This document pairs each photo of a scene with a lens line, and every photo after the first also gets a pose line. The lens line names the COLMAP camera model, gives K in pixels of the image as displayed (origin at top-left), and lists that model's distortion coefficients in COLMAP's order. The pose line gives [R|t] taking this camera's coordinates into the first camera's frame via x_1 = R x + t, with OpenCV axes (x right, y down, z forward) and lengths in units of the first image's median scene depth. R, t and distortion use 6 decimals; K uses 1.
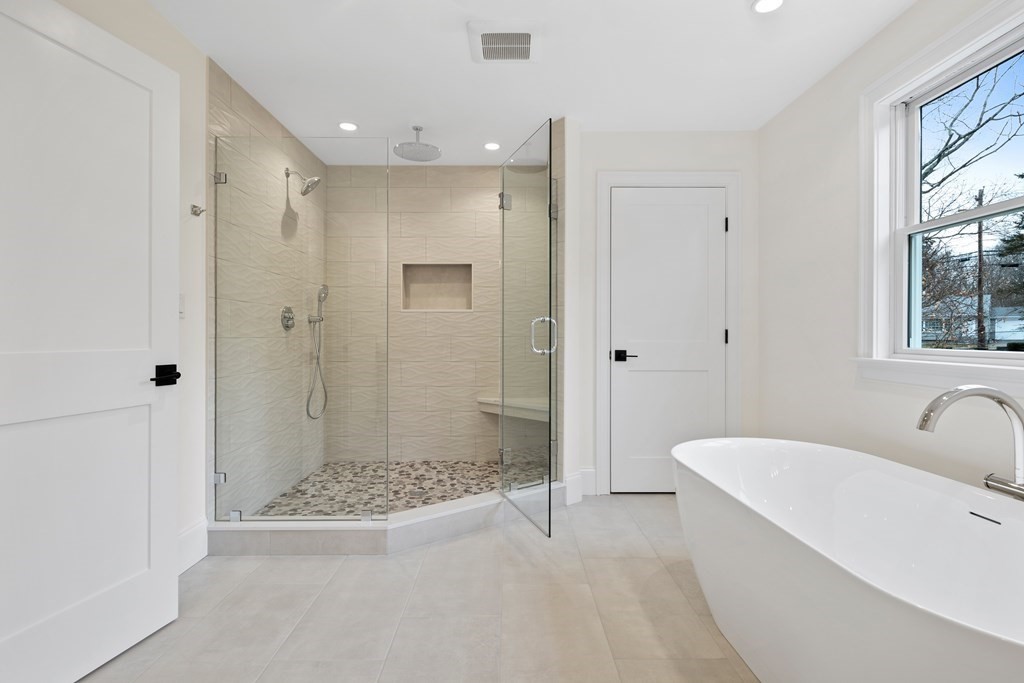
lens RADIAL K [[505.6, 0, 506.4], [0, 505.6, 335.9], [0, 0, 1]] dist [0.008211, -0.005252]
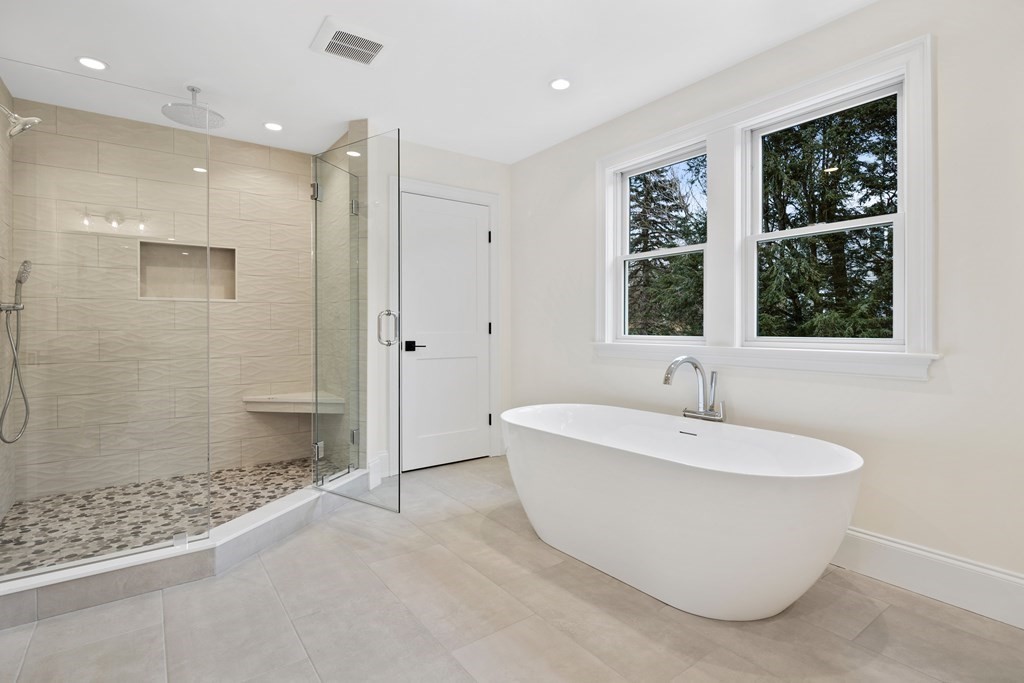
lens RADIAL K [[505.6, 0, 500.1], [0, 505.6, 329.9], [0, 0, 1]] dist [0.008211, -0.005252]
pose [[0.814134, -0.005571, 0.580651, -0.265004], [0.003867, 0.999984, 0.004172, -0.000074], [-0.580665, -0.001152, 0.814142, -0.010300]]
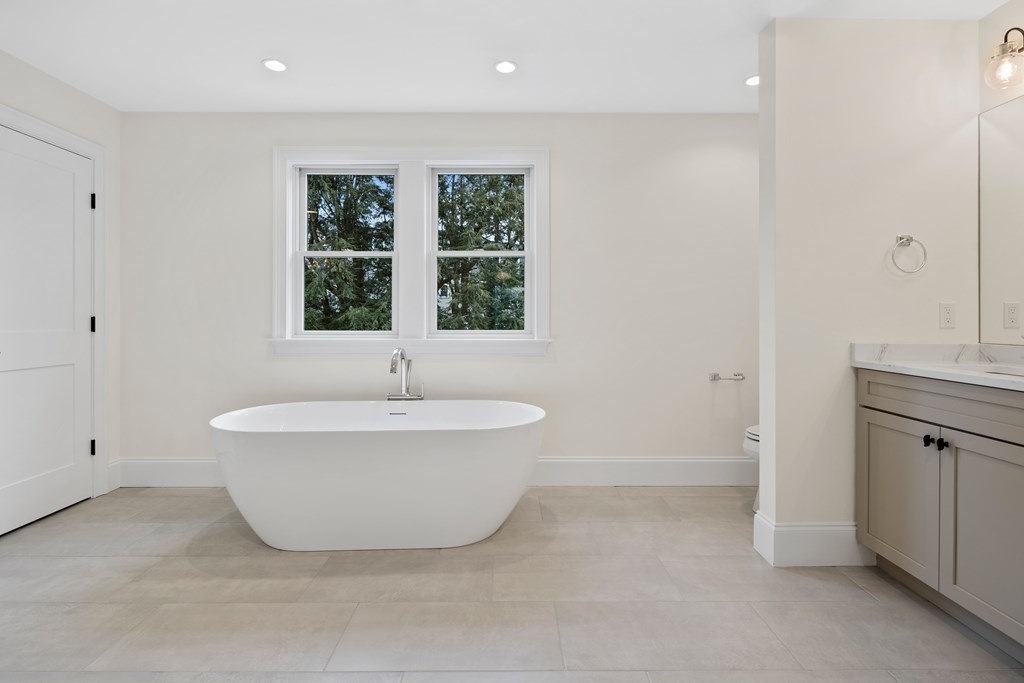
lens RADIAL K [[505.6, 0, 515.2], [0, 505.6, 319.4], [0, 0, 1]] dist [0.008211, -0.005252]
pose [[-0.012391, -0.002178, 0.999921, -0.501208], [0.002324, 0.999995, 0.002207, -0.008638], [-0.999921, 0.002351, -0.012386, 0.264183]]
